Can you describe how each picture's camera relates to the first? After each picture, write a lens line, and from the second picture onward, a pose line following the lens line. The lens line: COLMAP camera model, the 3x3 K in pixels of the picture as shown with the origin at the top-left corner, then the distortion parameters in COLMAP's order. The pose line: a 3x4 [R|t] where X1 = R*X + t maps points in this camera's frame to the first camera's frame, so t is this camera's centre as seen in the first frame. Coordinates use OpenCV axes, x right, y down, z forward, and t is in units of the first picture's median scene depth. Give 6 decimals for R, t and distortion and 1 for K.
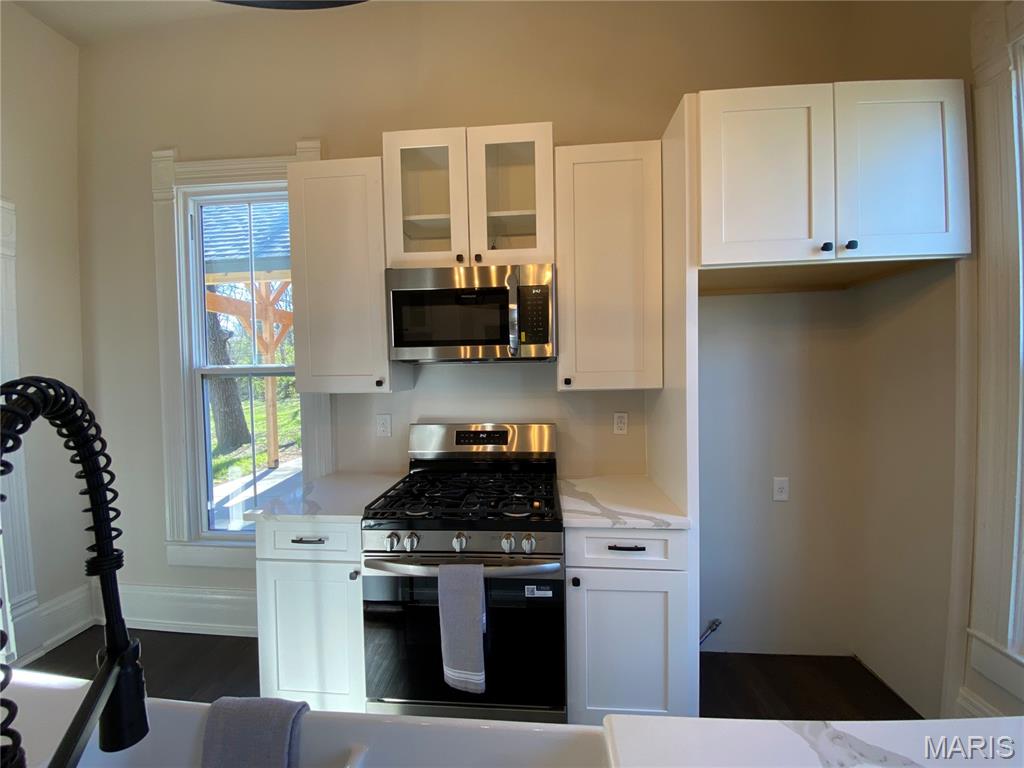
lens RADIAL K [[424.0, 0, 513.1], [0, 424.0, 386.5], [0, 0, 1]] dist [-0.000027, -0.000652]
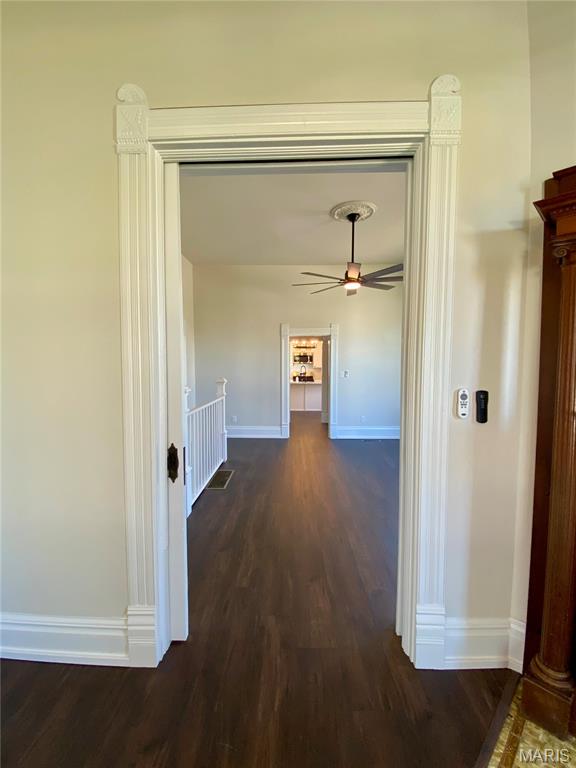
lens RADIAL K [[334.5, 0, 281.2], [0, 334.5, 383.8], [0, 0, 1]] dist [-0.010147, -0.000383]
pose [[0.998615, 0.017010, 0.049794, -0.866709], [-0.017999, 0.999648, 0.019480, 0.216599], [-0.049445, -0.020349, 0.998570, -5.659577]]
